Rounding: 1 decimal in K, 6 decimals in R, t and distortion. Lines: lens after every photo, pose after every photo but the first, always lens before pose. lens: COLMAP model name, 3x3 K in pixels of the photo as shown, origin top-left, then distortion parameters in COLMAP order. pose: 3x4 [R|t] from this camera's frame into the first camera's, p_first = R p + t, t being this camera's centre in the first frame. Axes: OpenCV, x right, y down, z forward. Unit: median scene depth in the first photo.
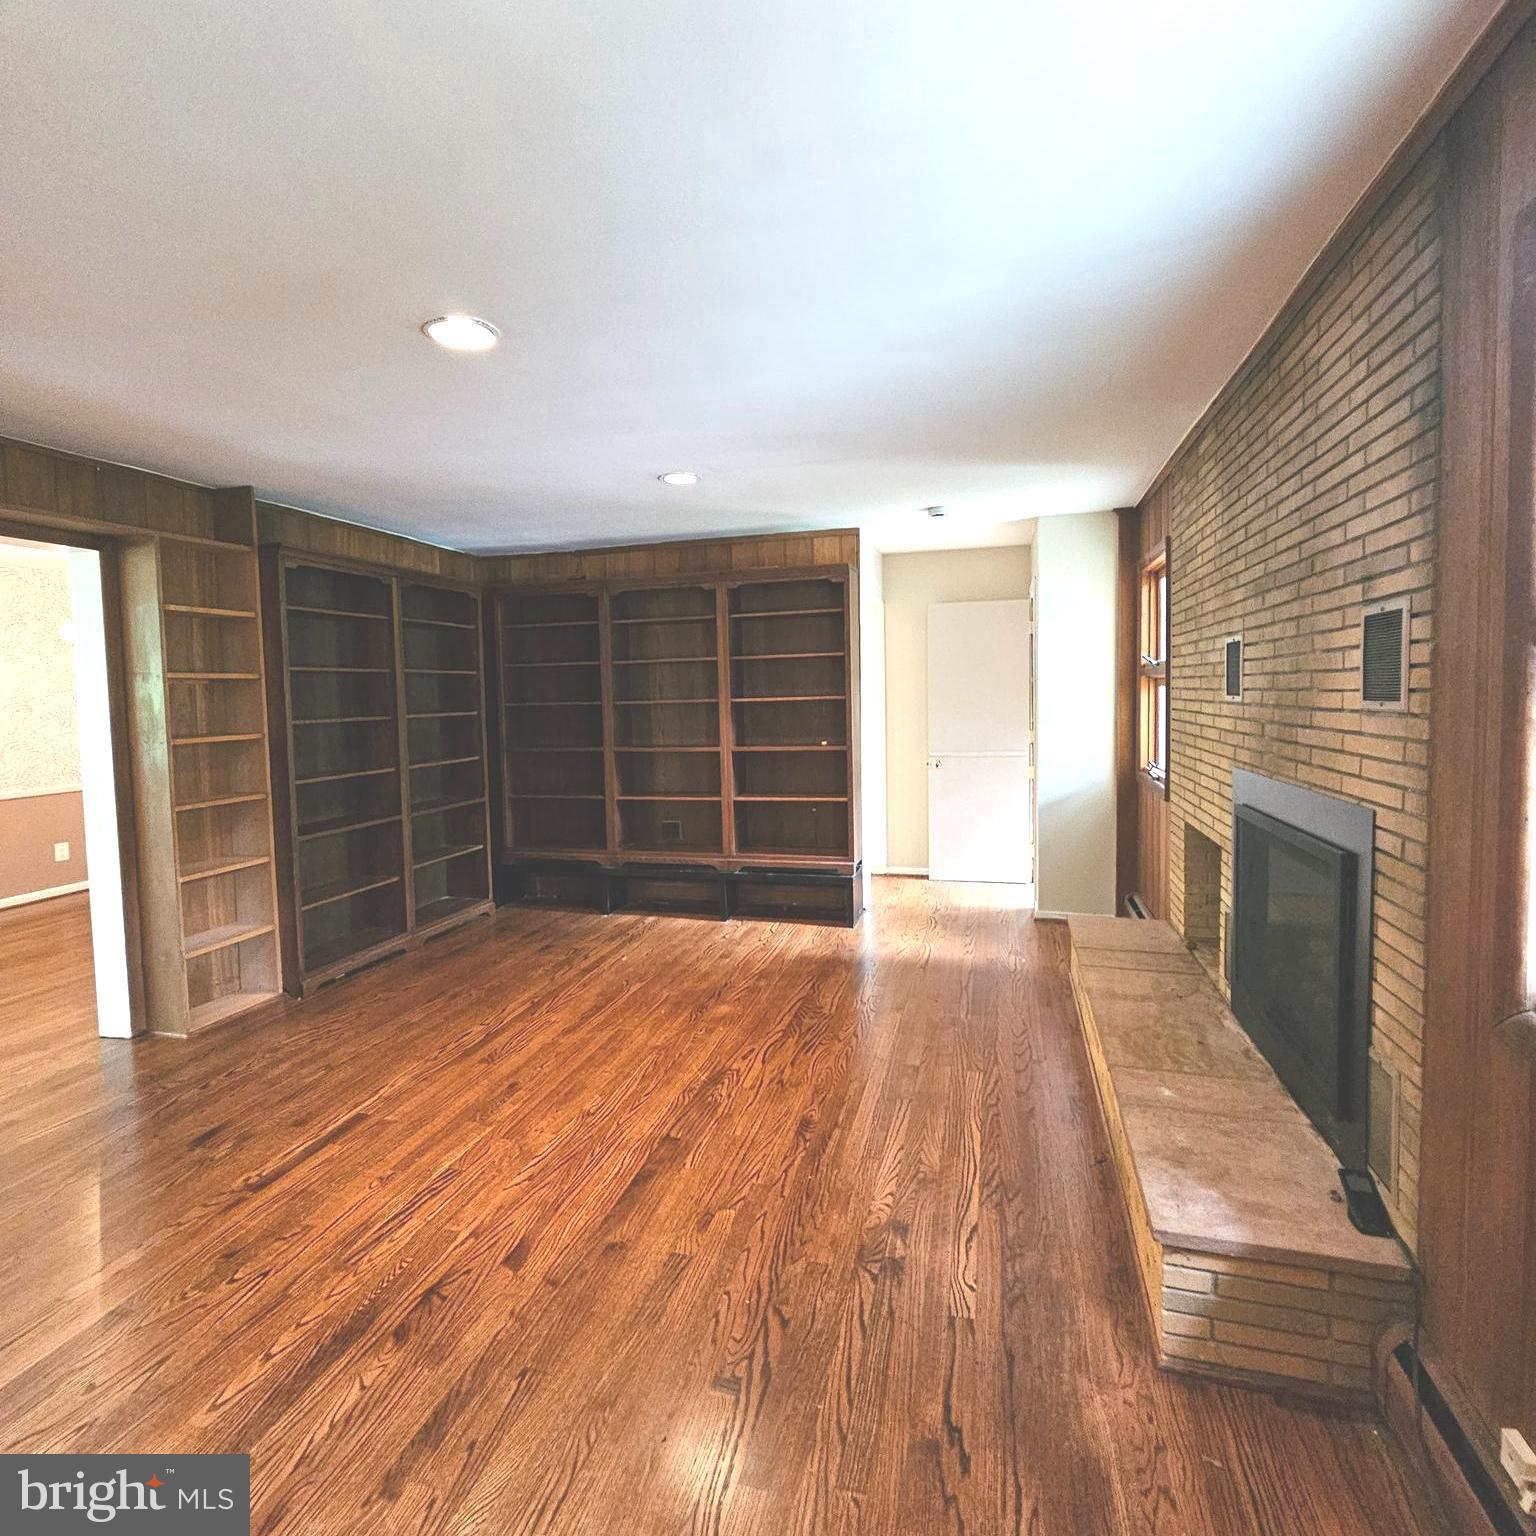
lens RADIAL K [[839.1, 0, 770.3], [0, 839.1, 745.9], [0, 0, 1]] dist [-0.002069, -0.001334]
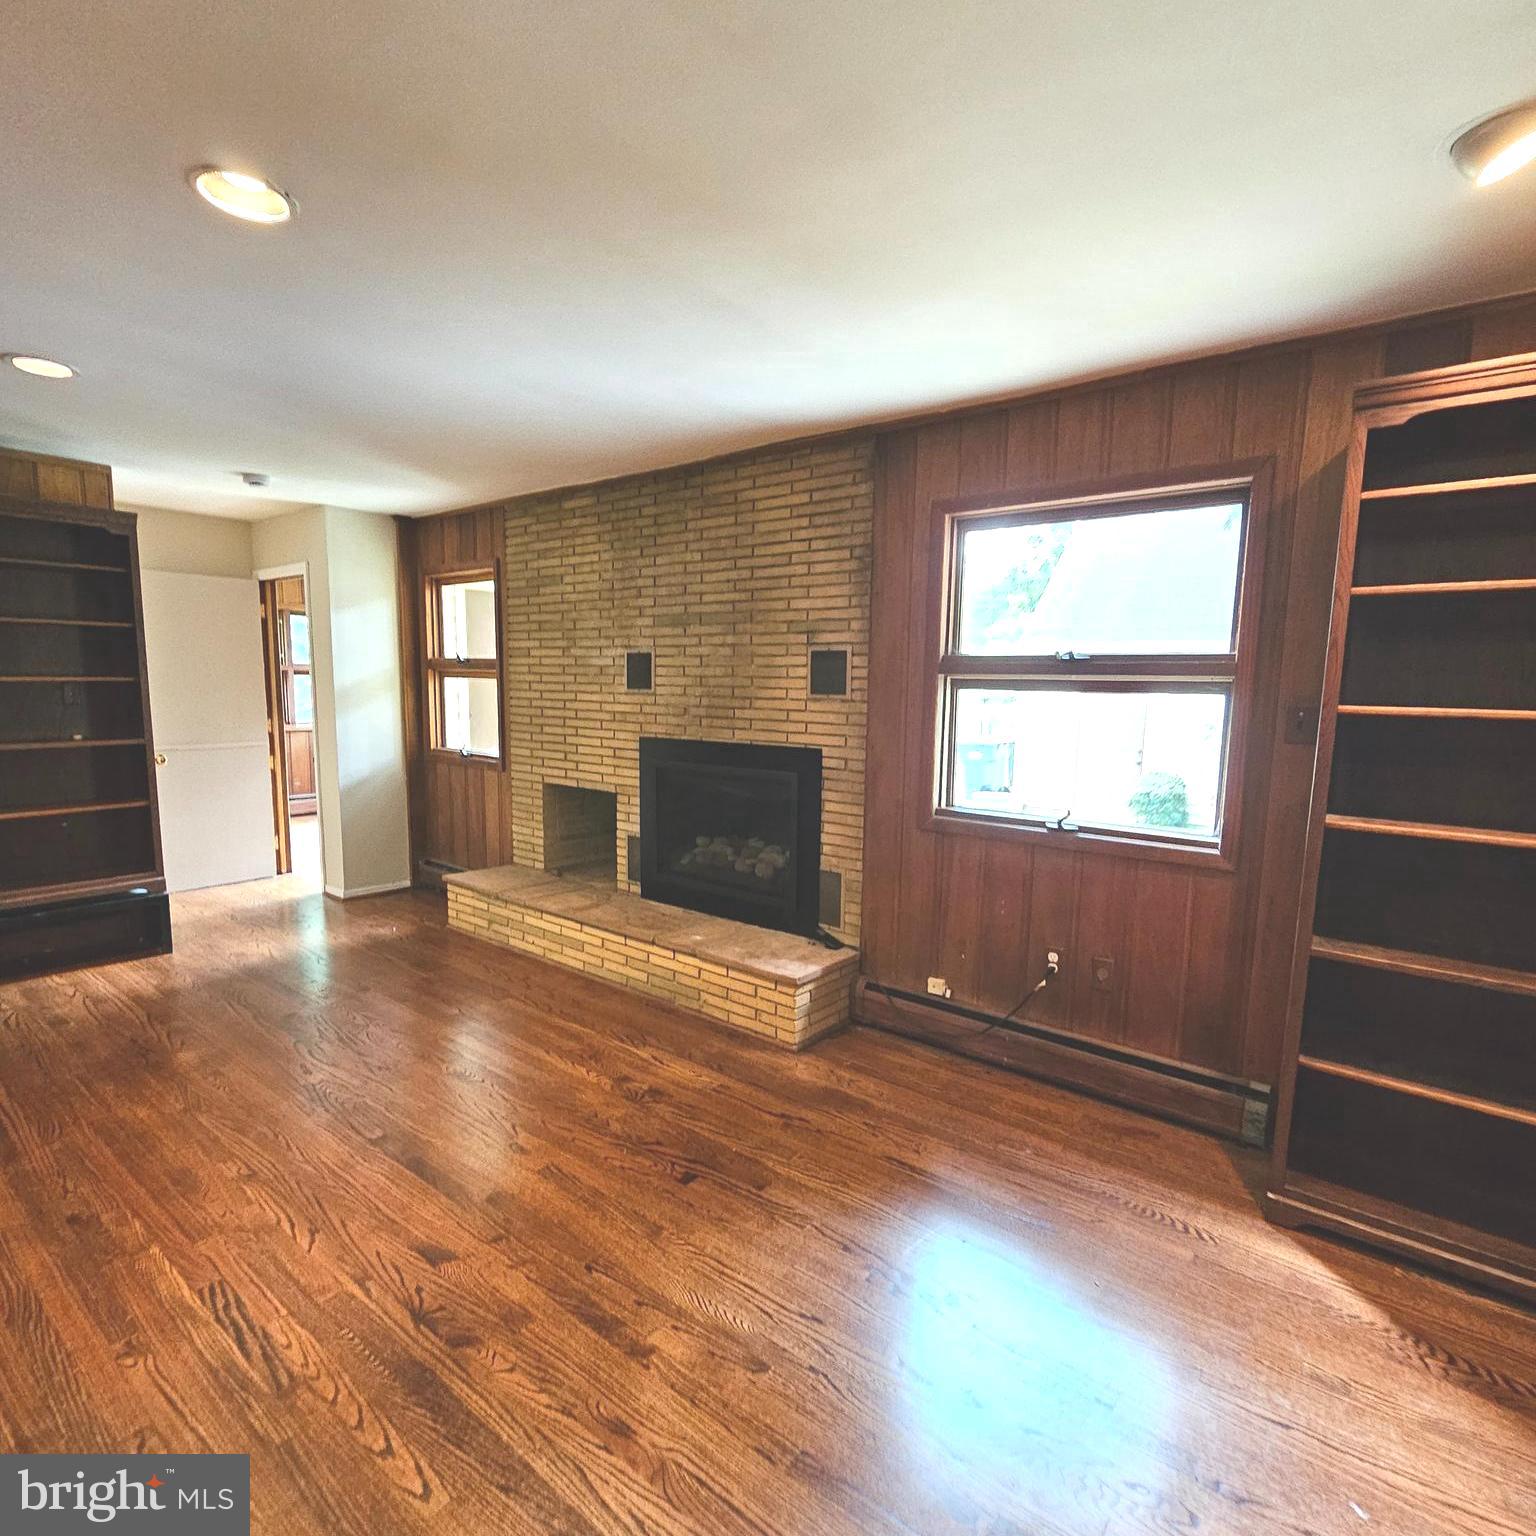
lens RADIAL K [[839.4, 0, 753.2], [0, 839.4, 797.4], [0, 0, 1]] dist [-0.001248, 0.000448]
pose [[0.403419, -0.098182, 0.909733, -0.958273], [0.032246, 0.995134, 0.093100, -0.000079], [-0.914447, -0.008223, 0.404622, 0.262190]]
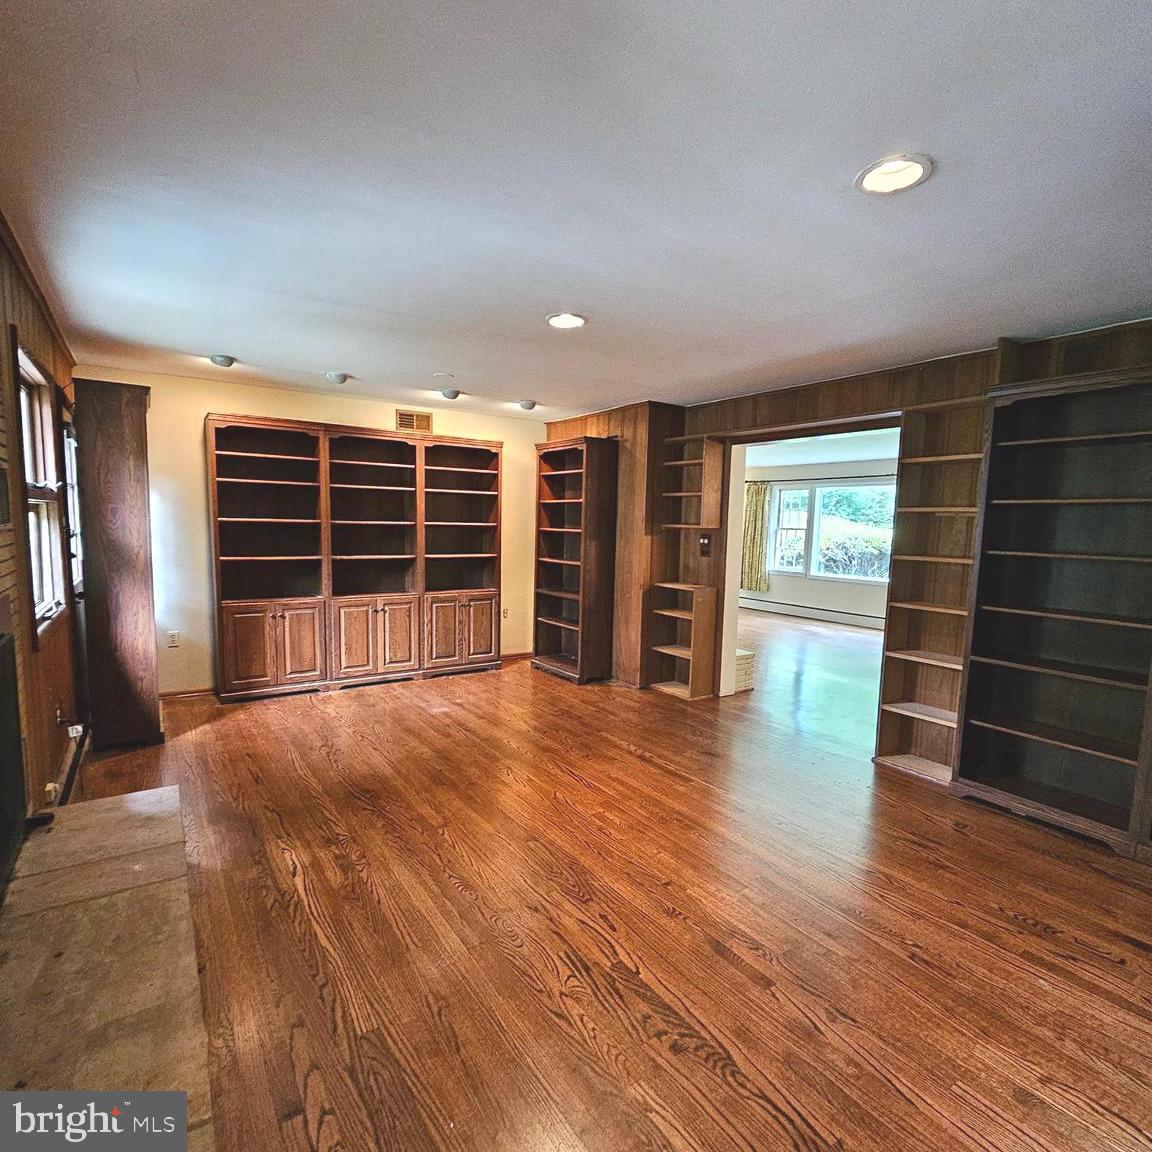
lens RADIAL K [[641.1, 0, 570.0], [0, 641.1, 593.1], [0, 0, 1]] dist [0.002320, -0.002505]
pose [[-0.660576, 0.089570, -0.745397, 0.733198], [-0.058592, 0.983679, 0.170127, -0.152631], [0.748470, 0.156056, -0.644546, 2.040222]]
